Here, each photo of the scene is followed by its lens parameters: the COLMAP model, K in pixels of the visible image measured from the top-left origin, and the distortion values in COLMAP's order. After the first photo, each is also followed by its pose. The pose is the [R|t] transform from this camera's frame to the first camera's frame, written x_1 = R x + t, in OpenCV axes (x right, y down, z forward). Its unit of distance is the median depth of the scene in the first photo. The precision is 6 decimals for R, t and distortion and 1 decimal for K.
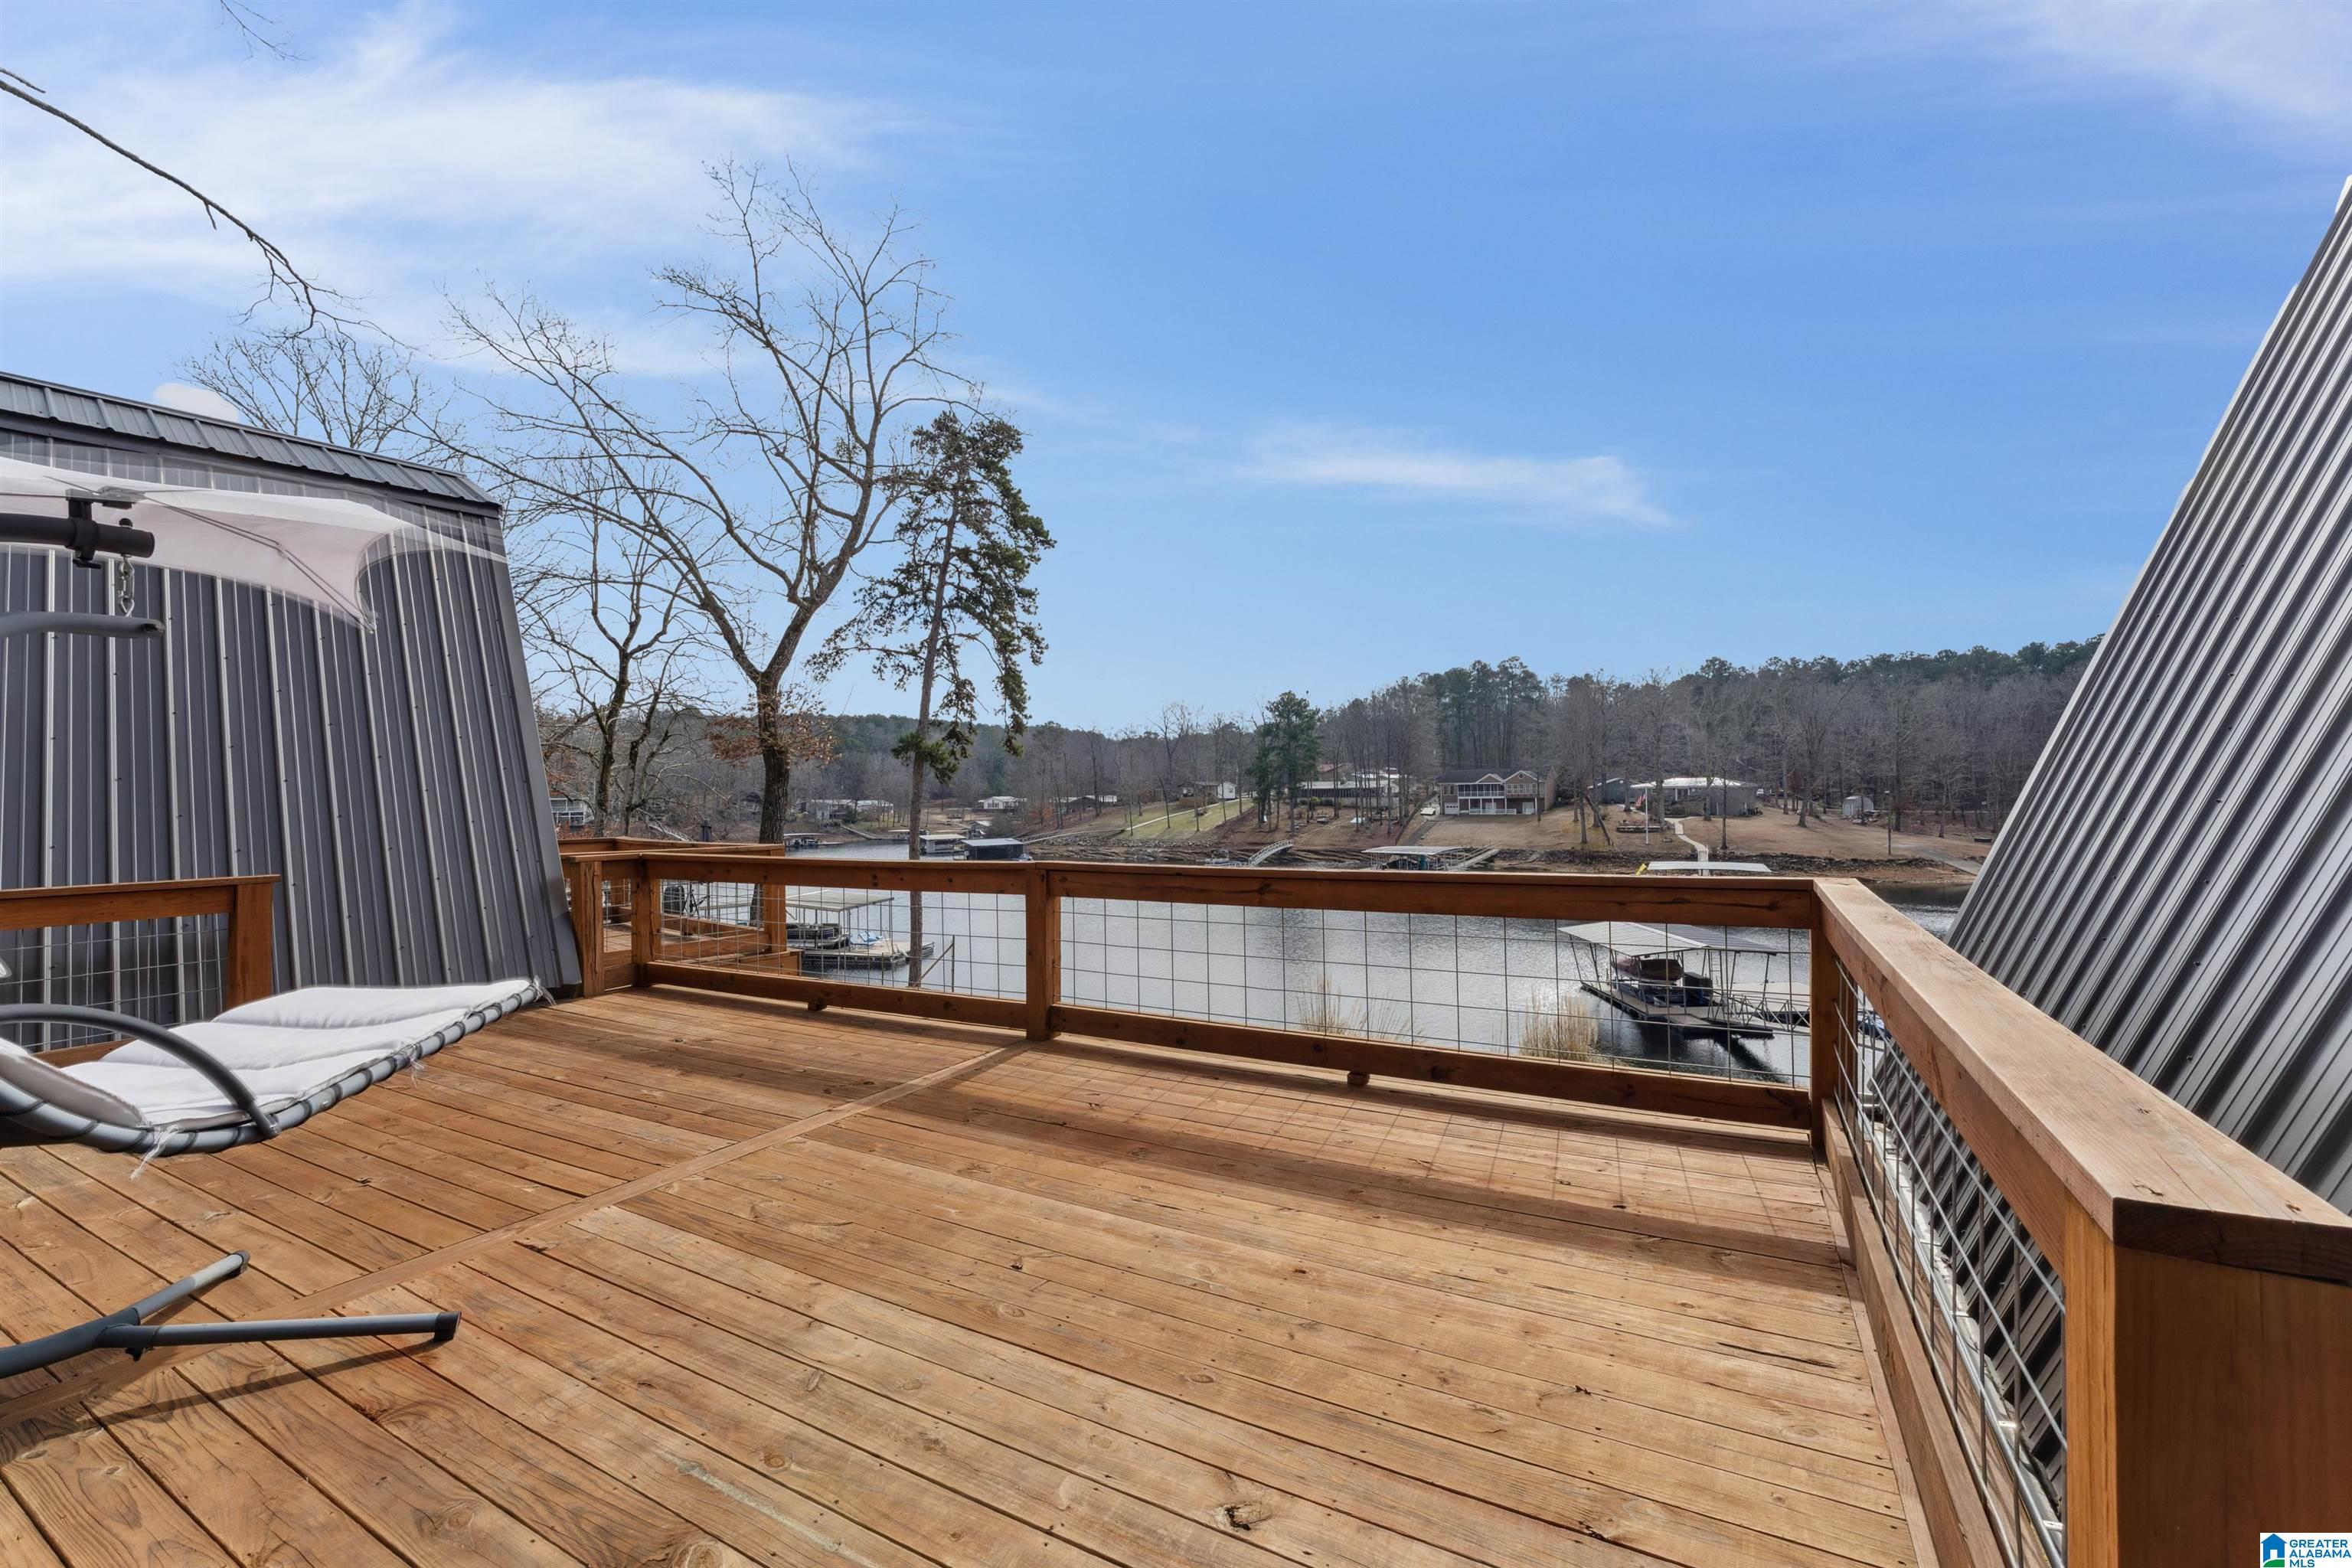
lens RADIAL K [[951.4, 0, 1171.6], [0, 951.4, 786.0], [0, 0, 1]] dist [-0.001307, 0.000455]
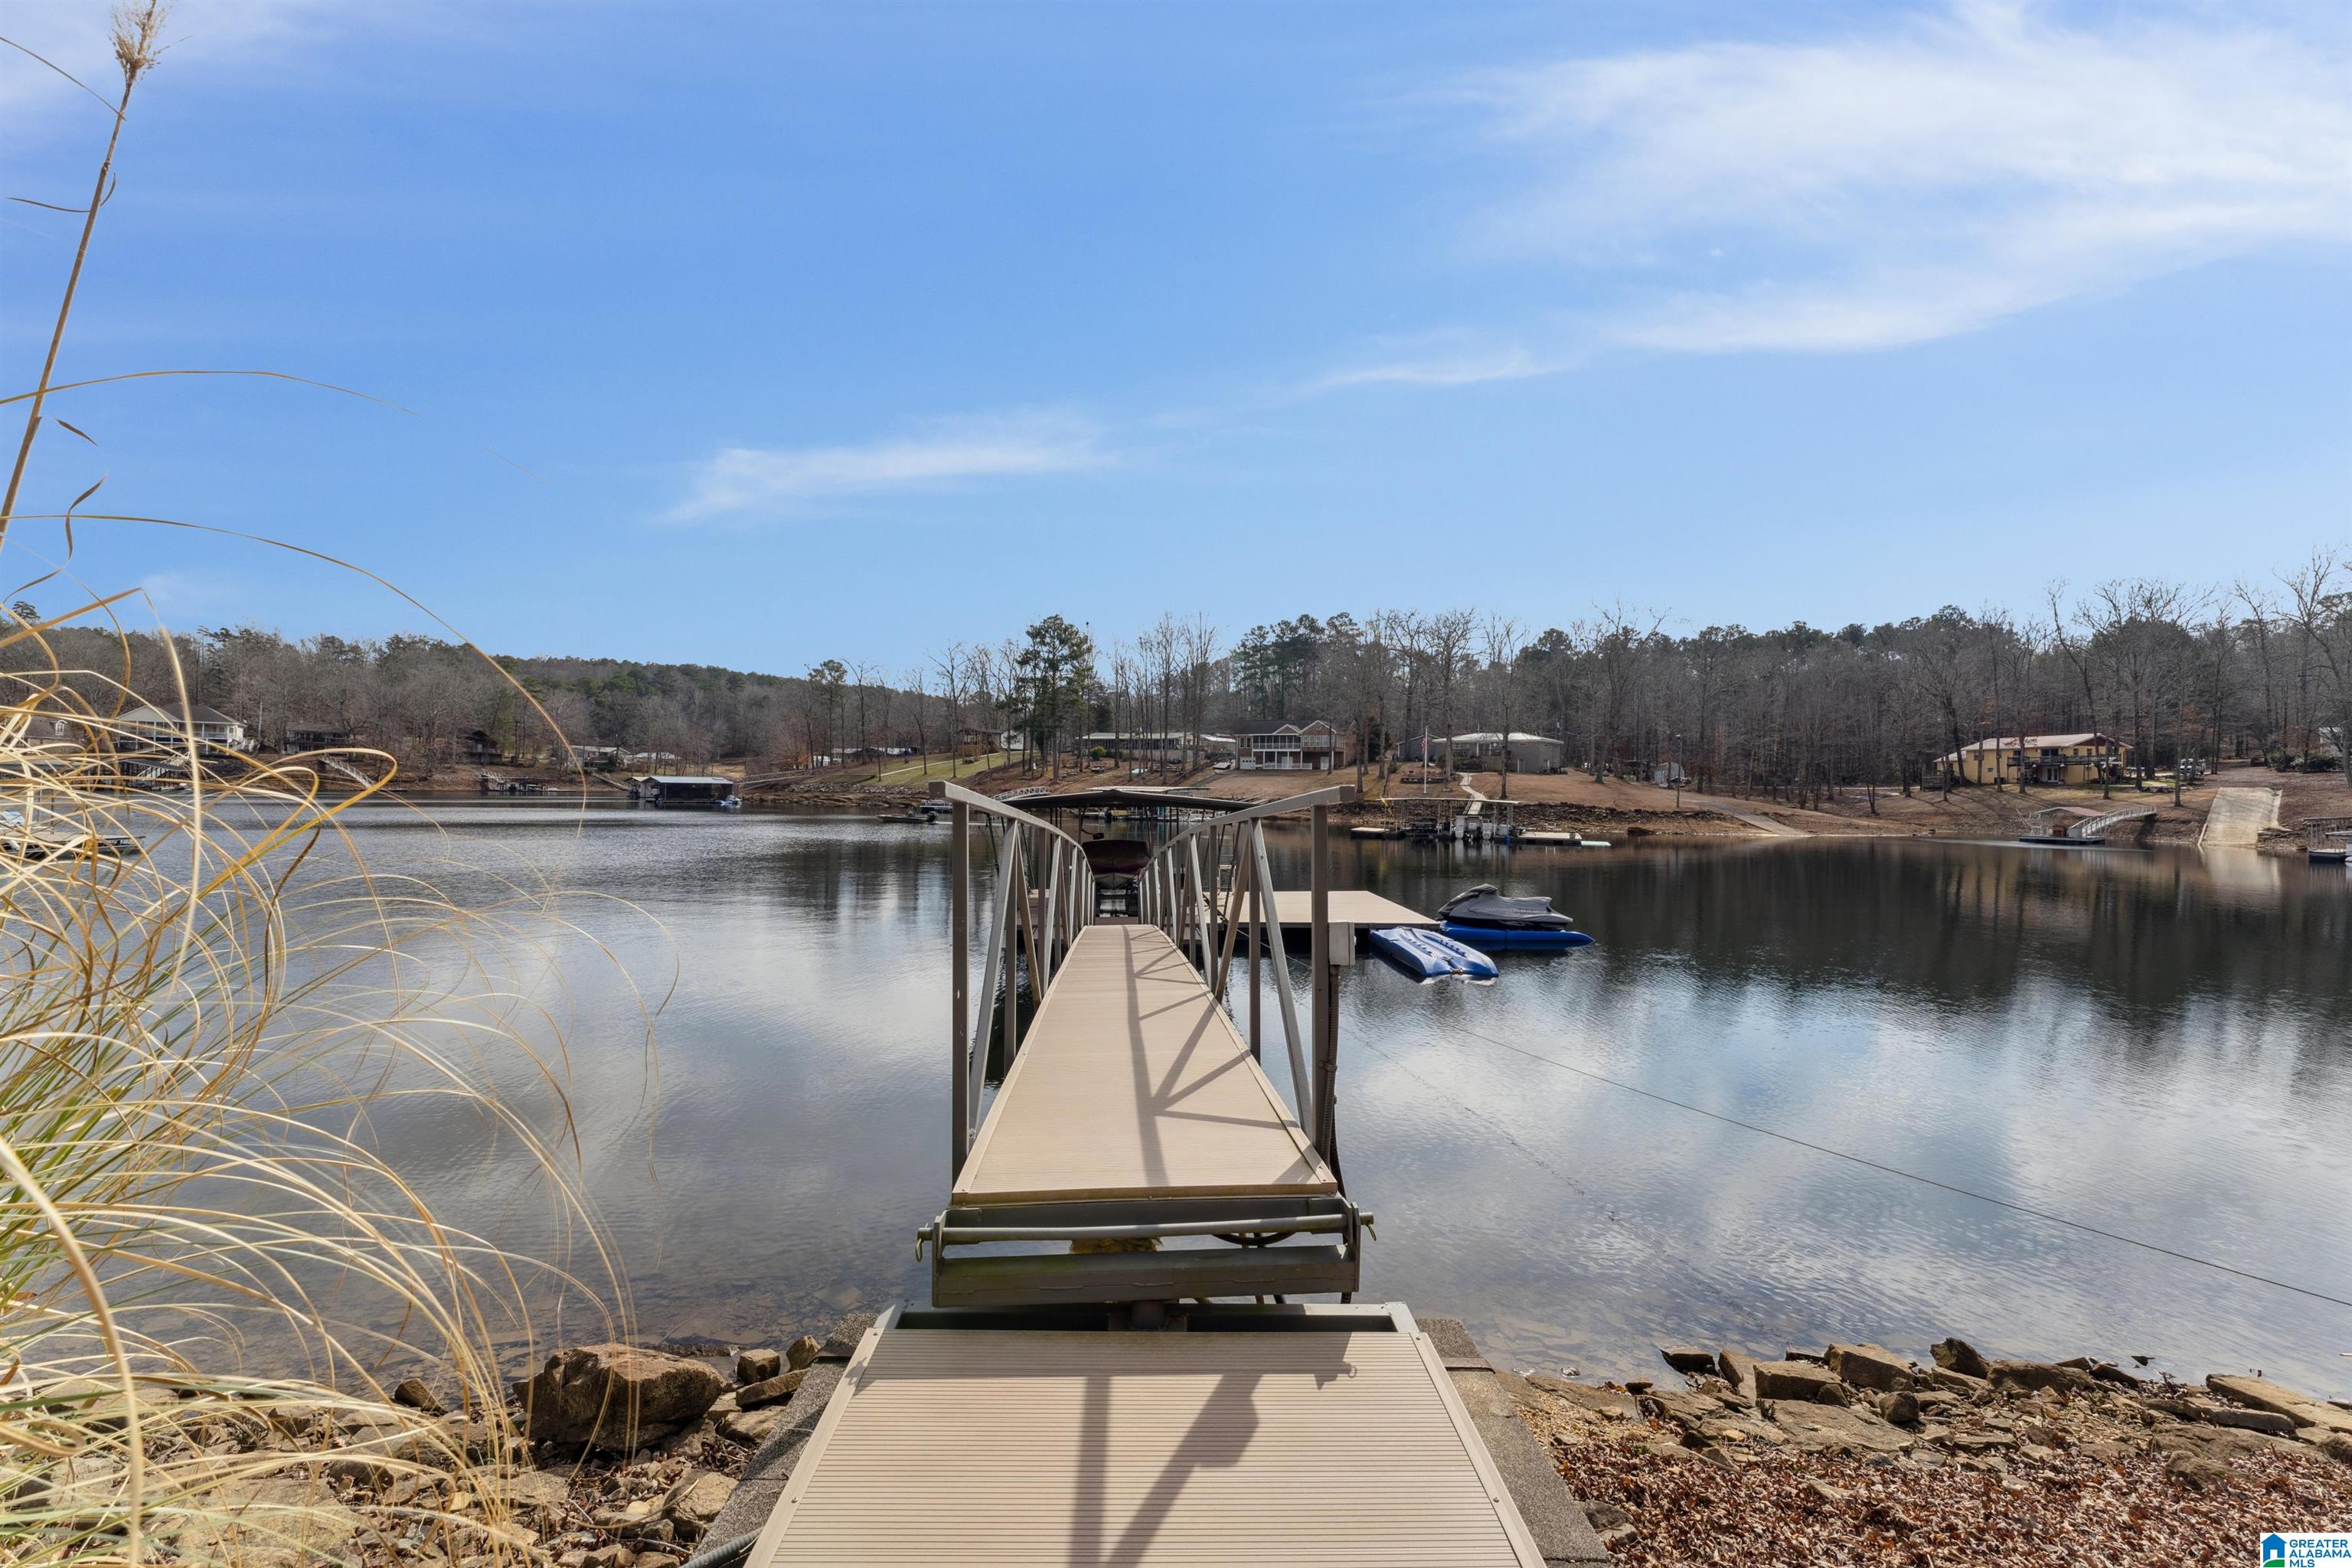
lens RADIAL K [[951.4, 0, 1177.8], [0, 951.4, 785.9], [0, 0, 1]] dist [-0.001307, 0.000455]
pose [[0.993007, 0.033955, 0.113071, 0.138581], [-0.035280, 0.999330, 0.009735, 0.041291], [-0.112665, -0.013656, 0.993539, 0.128119]]
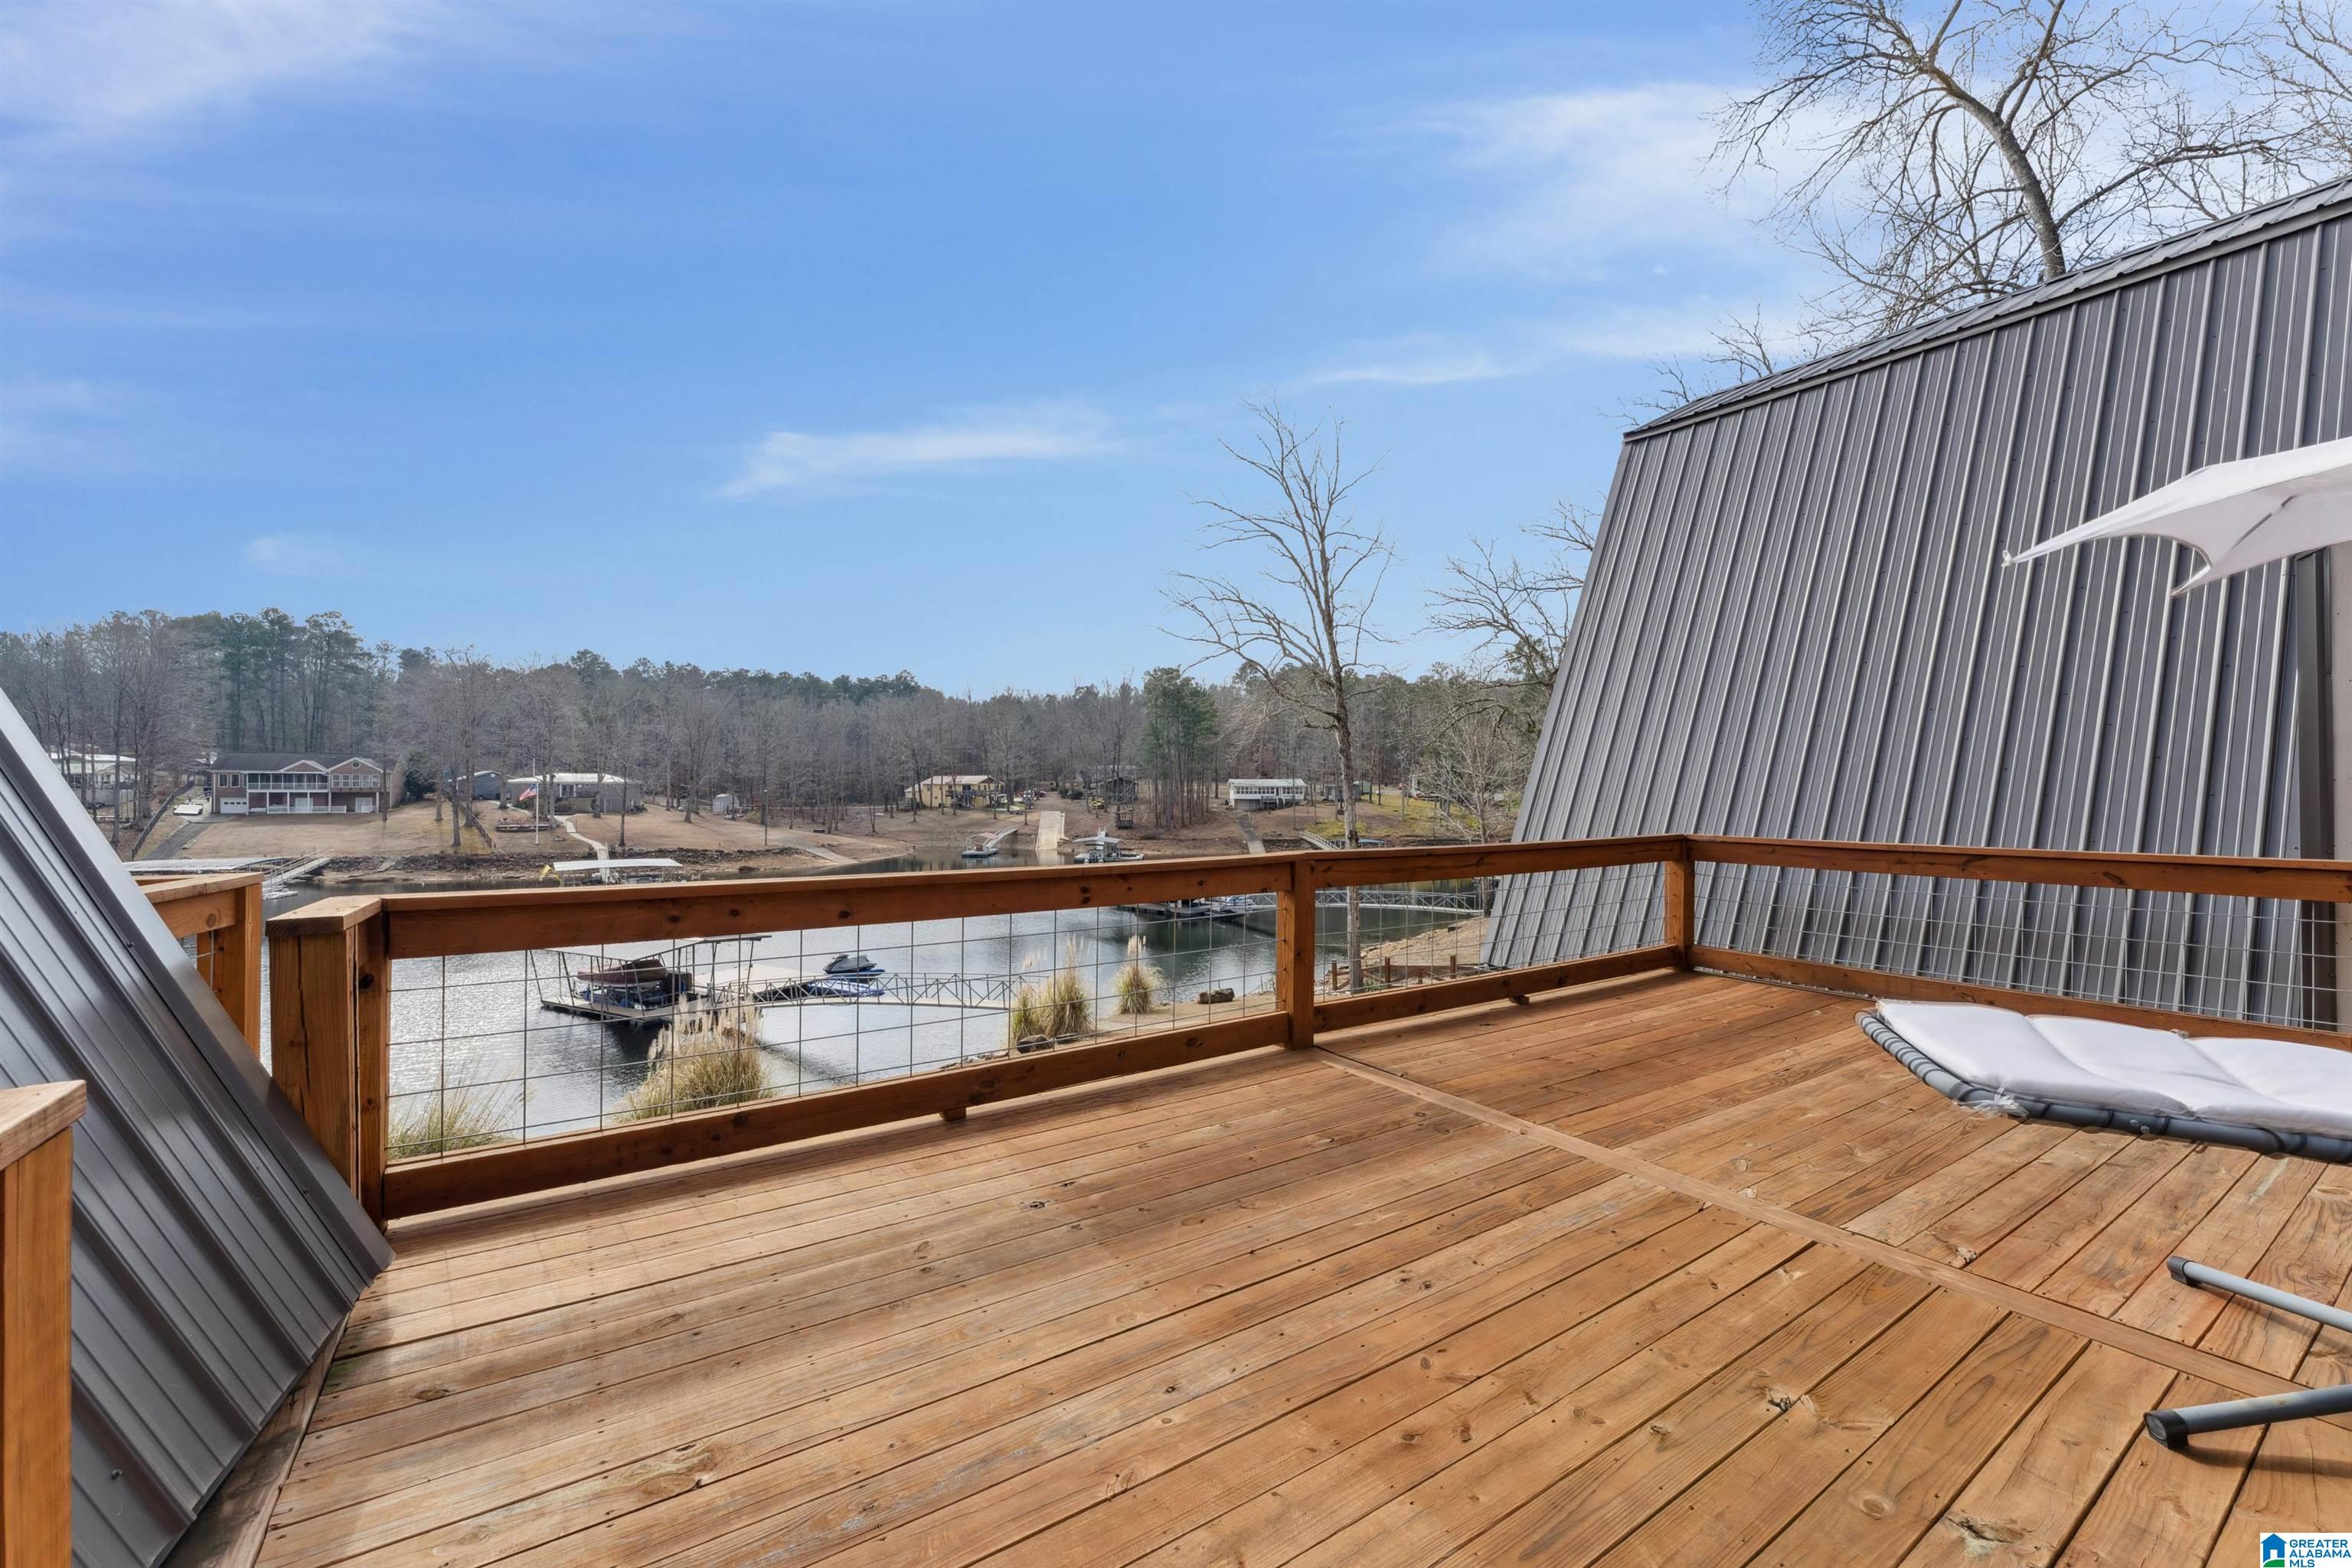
lens RADIAL K [[951.4, 0, 1184.3], [0, 951.4, 780.6], [0, 0, 1]] dist [-0.001307, 0.000455]
pose [[0.448146, 0.022526, 0.893677, -0.032882], [-0.020169, 0.999683, -0.015084, 0.000850], [-0.893733, -0.011265, 0.448458, 0.022562]]
